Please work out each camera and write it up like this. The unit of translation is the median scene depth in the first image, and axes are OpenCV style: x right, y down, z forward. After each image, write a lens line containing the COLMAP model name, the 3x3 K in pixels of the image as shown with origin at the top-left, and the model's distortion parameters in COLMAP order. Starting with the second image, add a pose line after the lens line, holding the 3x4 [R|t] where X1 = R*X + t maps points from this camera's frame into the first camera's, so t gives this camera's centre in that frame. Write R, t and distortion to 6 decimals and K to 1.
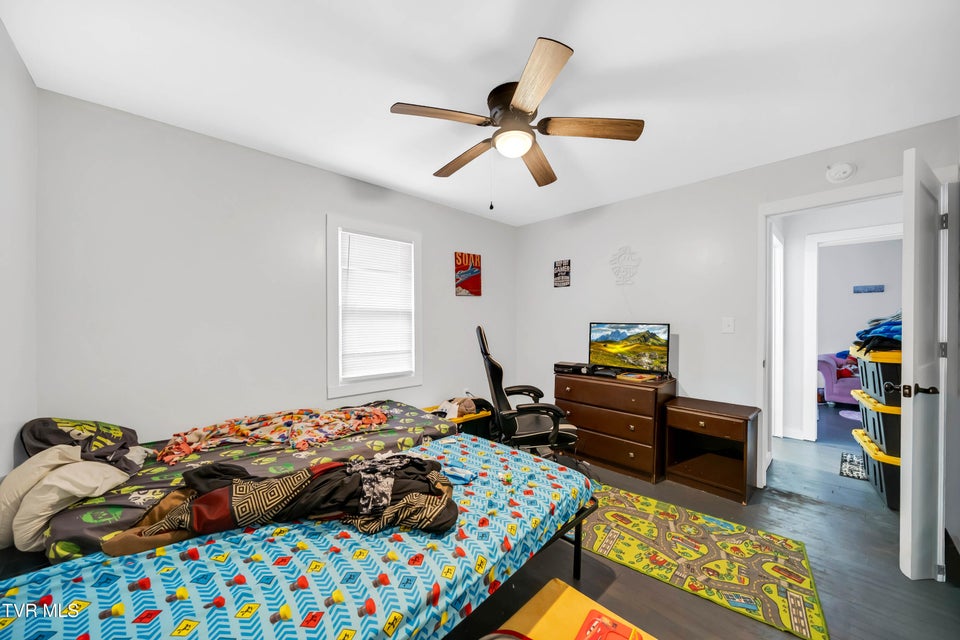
lens RADIAL K [[337.5, 0, 482.8], [0, 337.5, 322.1], [0, 0, 1]] dist [-0.000386, -0.000010]
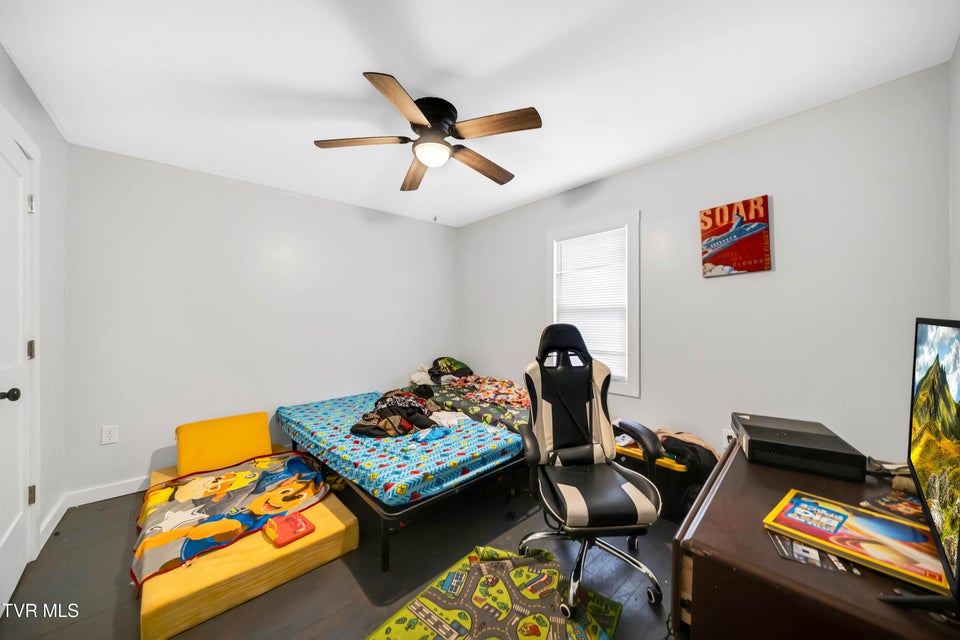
lens RADIAL K [[337.5, 0, 482.8], [0, 337.5, 322.1], [0, 0, 1]] dist [-0.000386, -0.000010]
pose [[-0.036075, 0.004220, -0.999340, 0.690805], [0.002446, 0.999988, 0.004135, 0.001771], [0.999346, -0.002295, -0.036085, 0.715446]]
